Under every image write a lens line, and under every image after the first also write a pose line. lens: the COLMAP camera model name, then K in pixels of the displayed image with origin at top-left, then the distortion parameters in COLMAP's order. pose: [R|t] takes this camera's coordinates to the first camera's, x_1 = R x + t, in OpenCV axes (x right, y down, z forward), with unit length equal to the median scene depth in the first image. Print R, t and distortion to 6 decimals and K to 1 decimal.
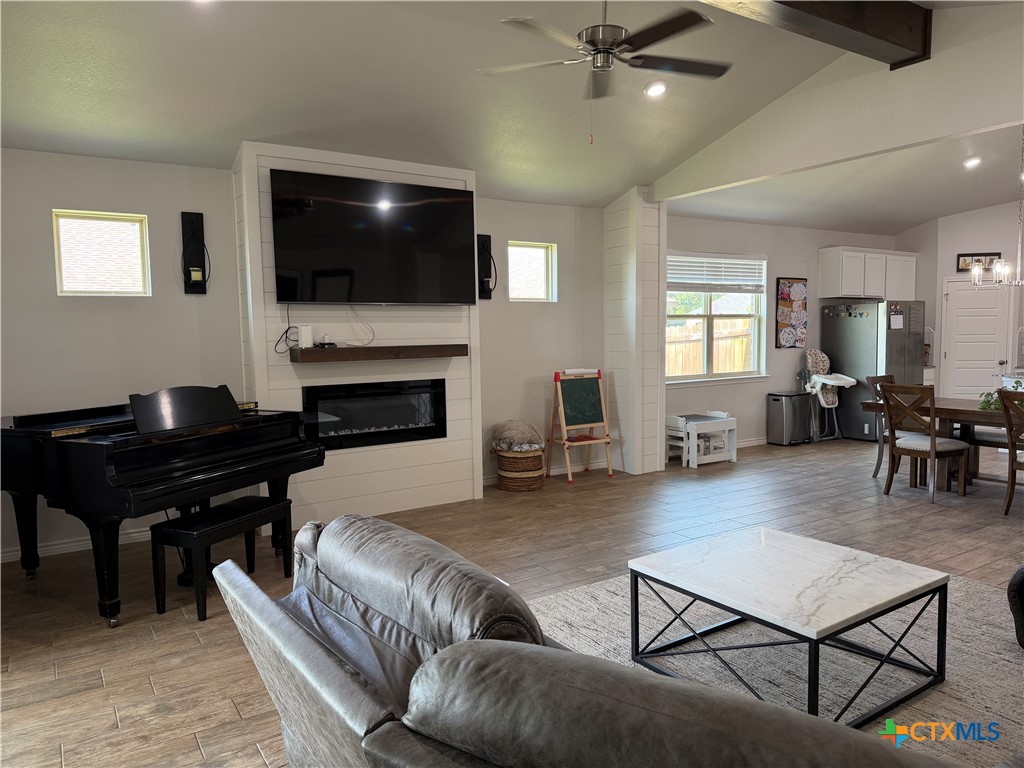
lens RADIAL K [[717.3, 0, 507.2], [0, 717.3, 385.6], [0, 0, 1]] dist [0.115425, -0.147478]
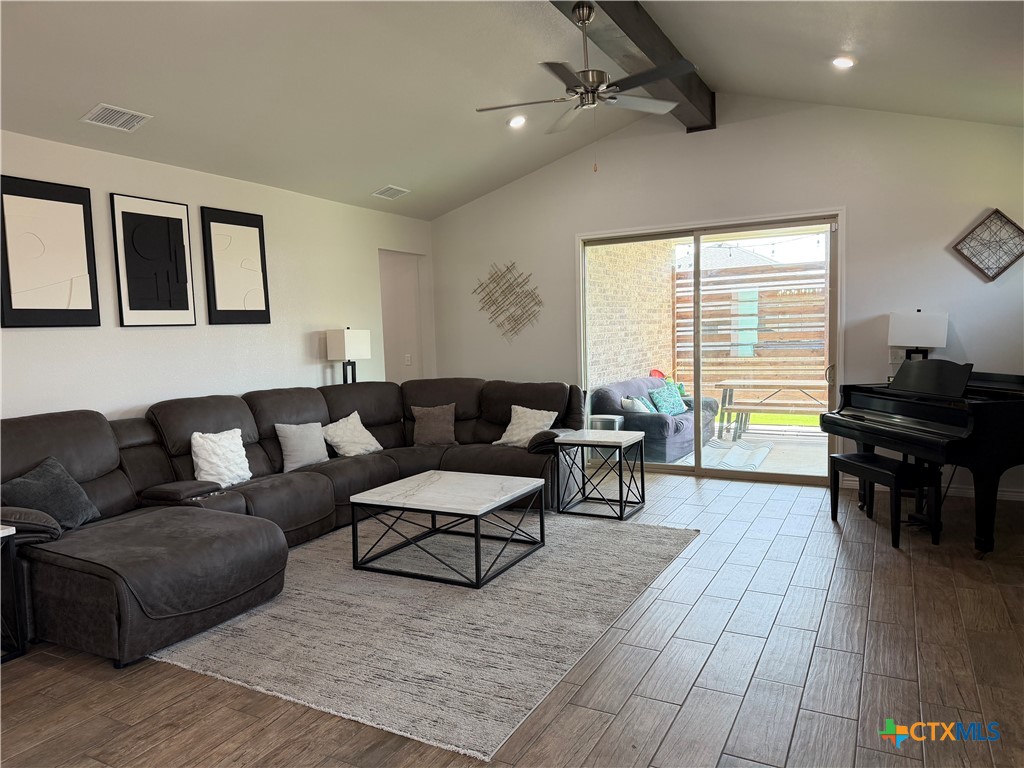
lens RADIAL K [[717.3, 0, 507.2], [0, 717.3, 385.6], [0, 0, 1]] dist [0.115425, -0.147478]
pose [[-0.873102, 0.075246, -0.481696, 0.340709], [-0.000628, 0.987844, 0.155450, -0.065696], [0.487537, 0.136026, -0.862441, 0.806763]]
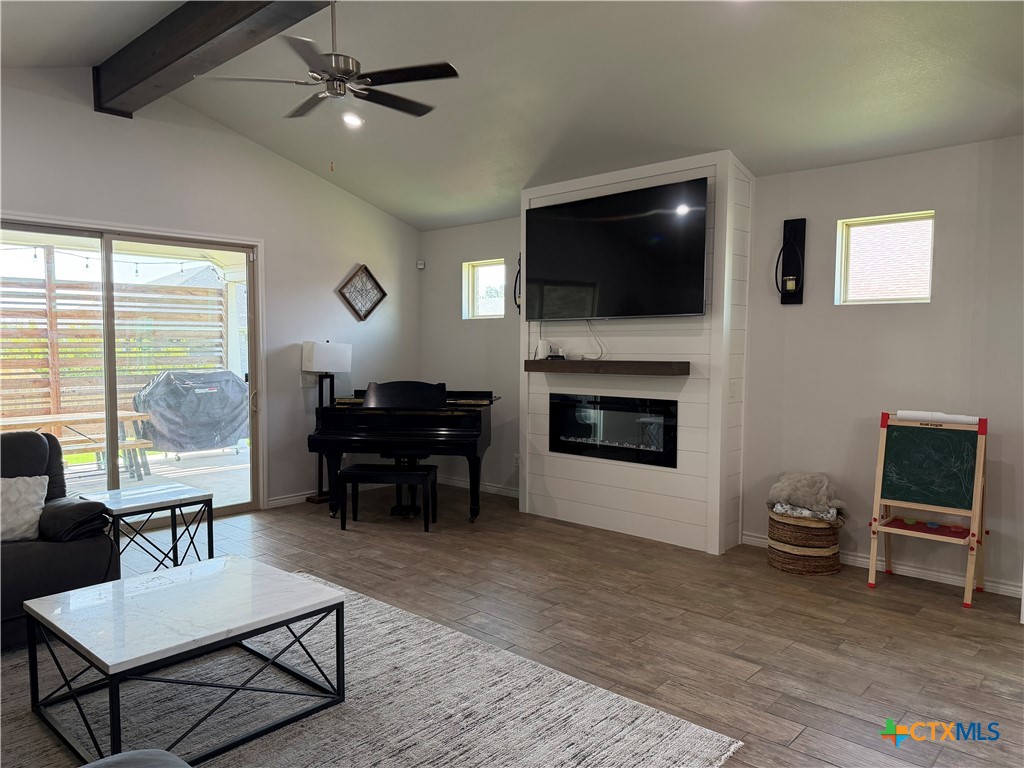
lens RADIAL K [[717.3, 0, 507.2], [0, 717.3, 385.6], [0, 0, 1]] dist [0.115425, -0.147478]
pose [[0.247385, 0.070467, -0.966351, 0.484797], [-0.082227, 0.995281, 0.051527, -0.038489], [0.965422, 0.066713, 0.252012, 0.400813]]
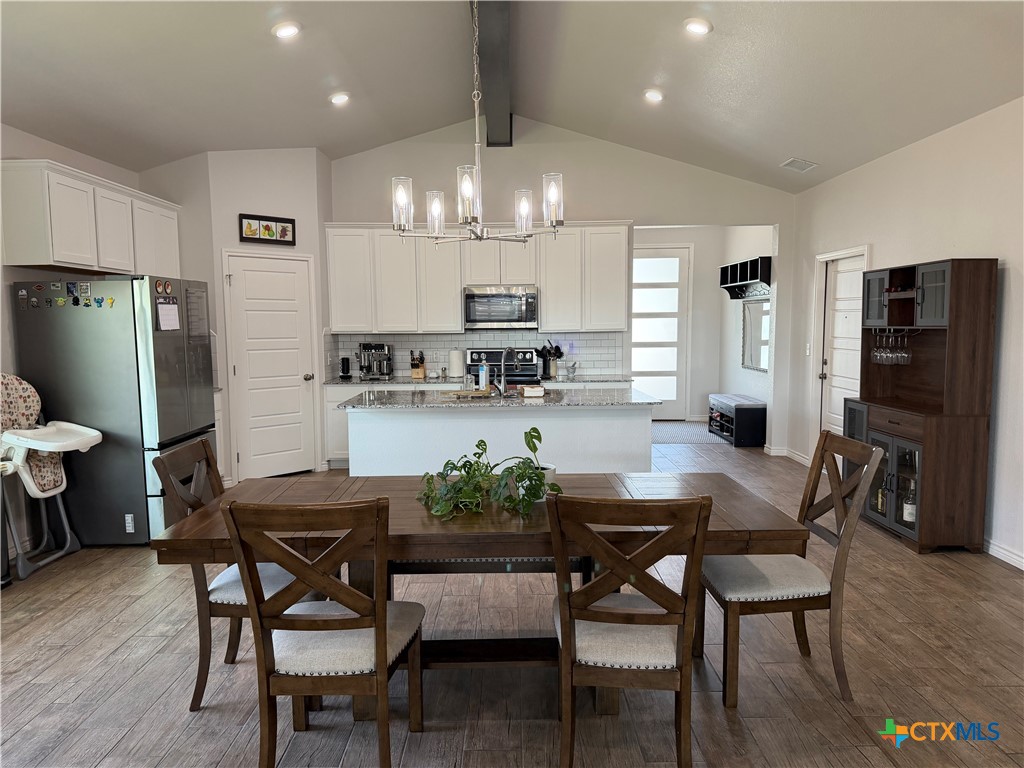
lens RADIAL K [[721.5, 0, 512.0], [0, 721.5, 384.0], [0, 0, 1]] dist [0.105467, -0.106650]
pose [[0.546517, -0.067288, 0.834740, 0.217322], [0.068260, 0.997029, 0.035680, -0.040393], [-0.834661, 0.037480, 0.549487, 0.498687]]
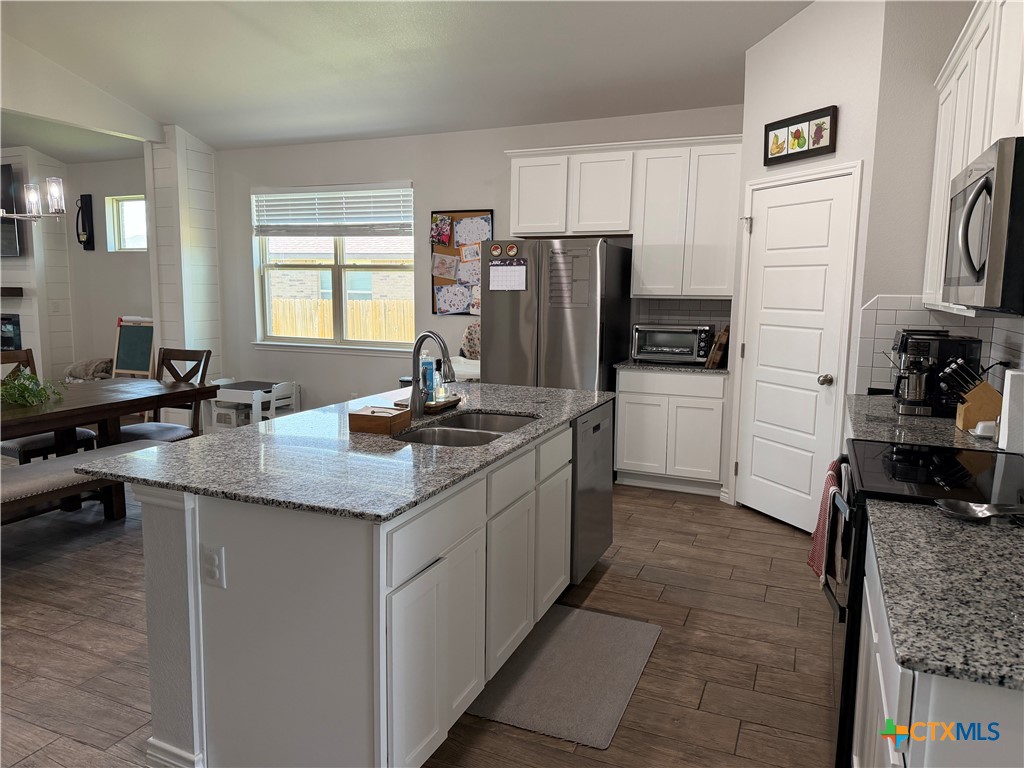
lens RADIAL K [[717.3, 0, 507.2], [0, 717.3, 385.6], [0, 0, 1]] dist [0.115425, -0.147478]
pose [[0.548347, 0.131282, -0.825882, 1.016118], [-0.082175, 0.991280, 0.103013, -0.061581], [0.832204, 0.011381, 0.554353, 0.691441]]
